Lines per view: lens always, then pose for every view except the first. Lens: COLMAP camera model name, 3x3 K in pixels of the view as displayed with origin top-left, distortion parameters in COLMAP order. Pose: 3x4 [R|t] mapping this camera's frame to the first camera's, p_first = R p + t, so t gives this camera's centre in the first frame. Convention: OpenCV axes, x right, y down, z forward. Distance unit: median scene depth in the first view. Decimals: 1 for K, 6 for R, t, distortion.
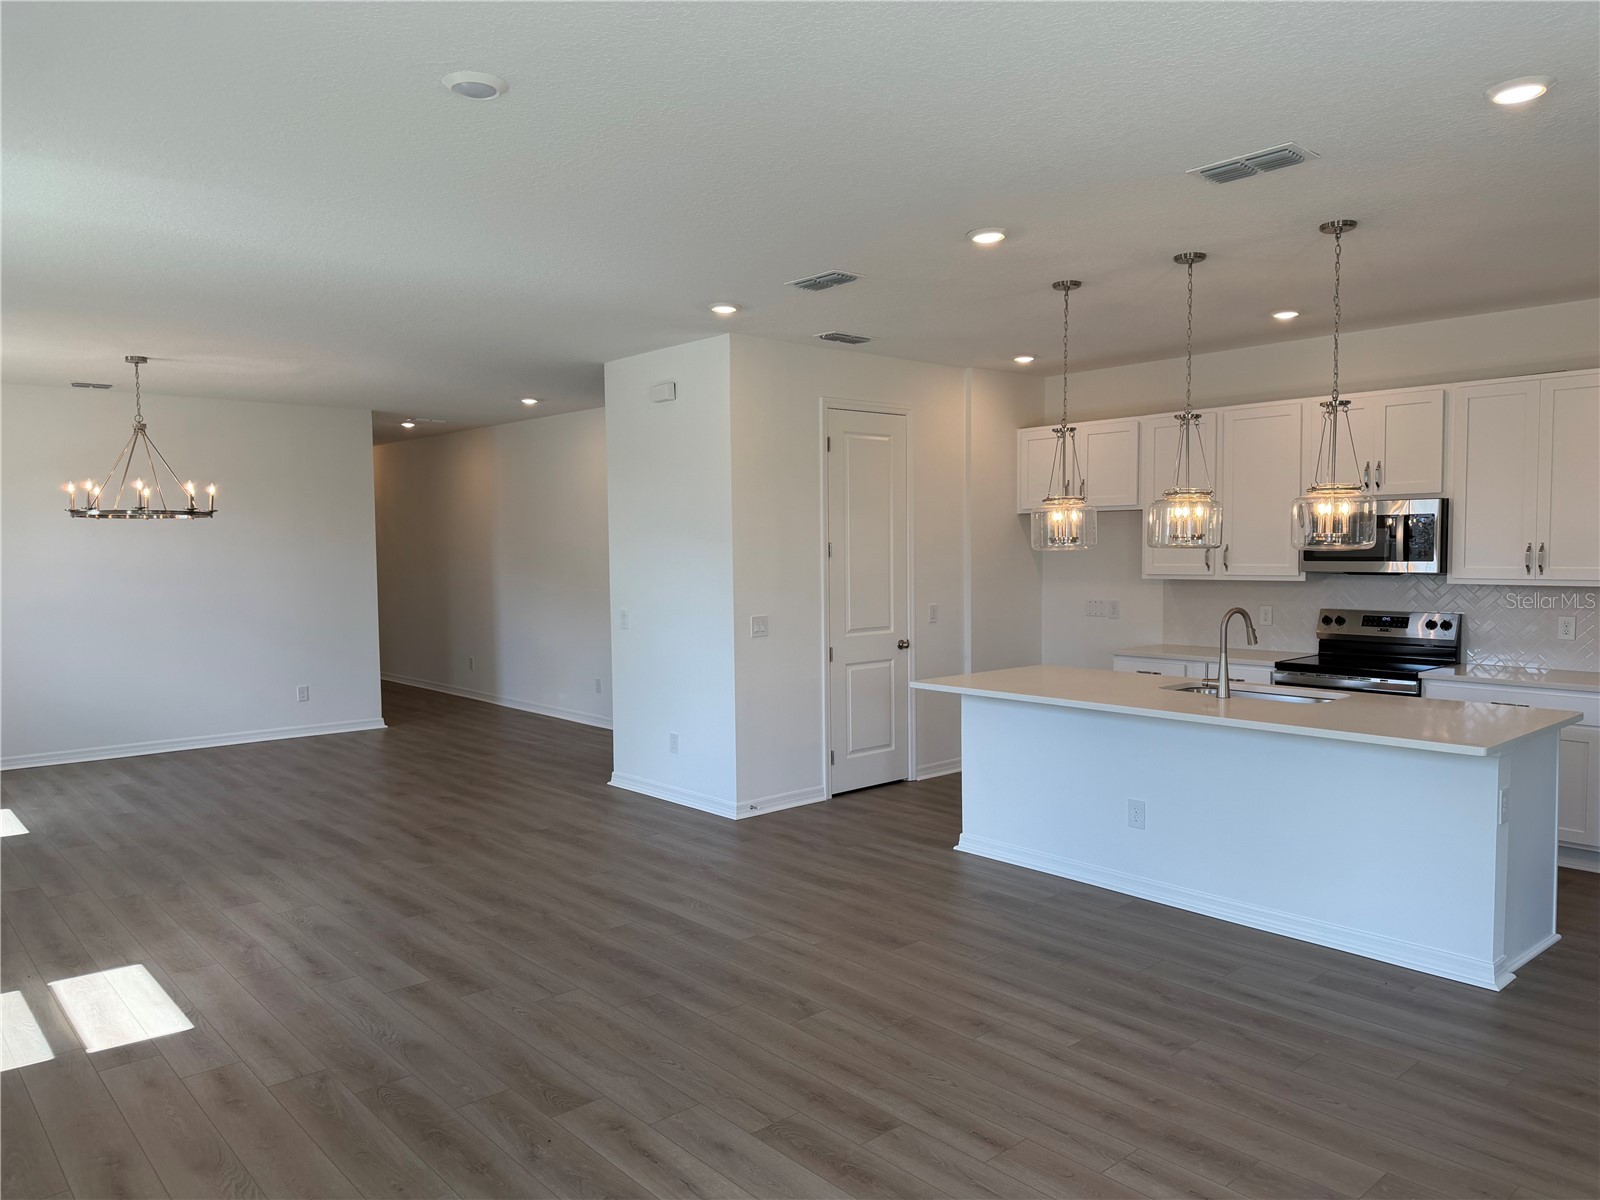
lens RADIAL K [[1107.5, 0, 816.4], [0, 1107.5, 602.4], [0, 0, 1]] dist [0.090567, -0.139357]
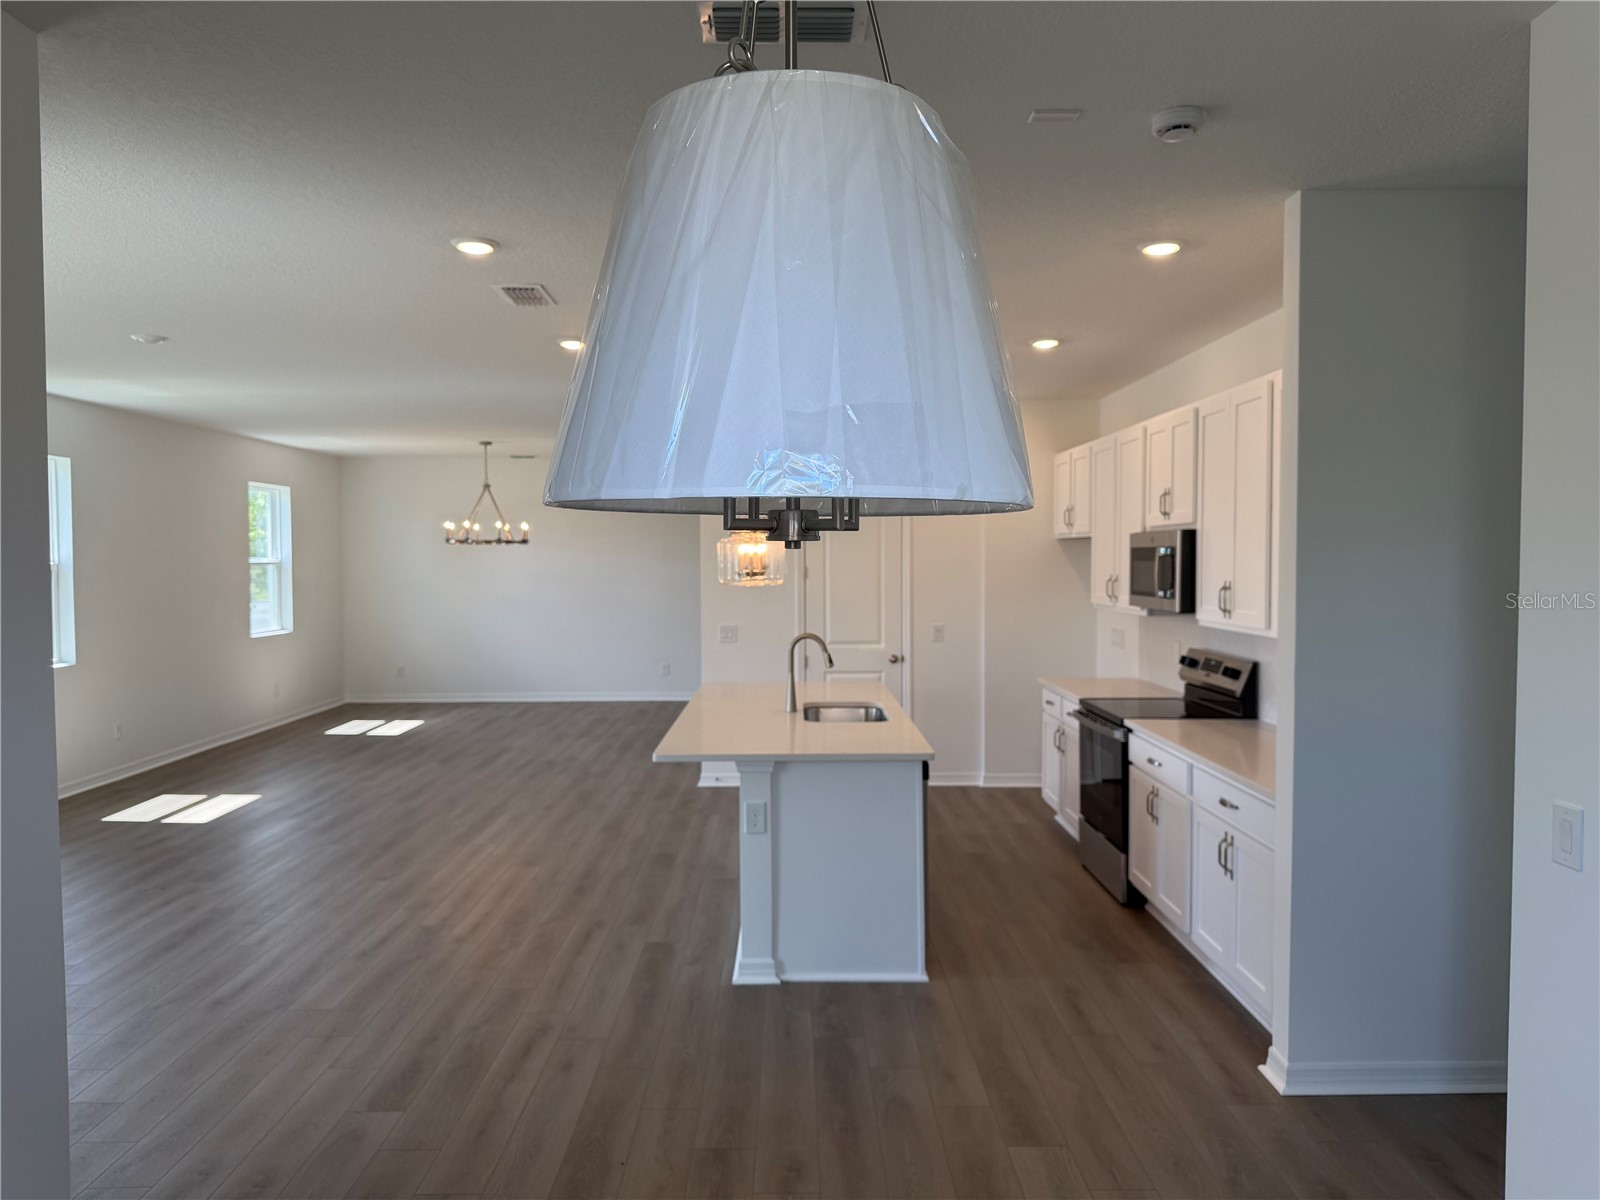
lens RADIAL K [[1107.5, 0, 816.4], [0, 1107.5, 602.4], [0, 0, 1]] dist [0.090567, -0.139357]
pose [[0.765963, 0.035322, -0.641913, 1.093196], [-0.040096, 0.999170, 0.007136, -0.035091], [0.641633, 0.020272, 0.766744, 0.153697]]
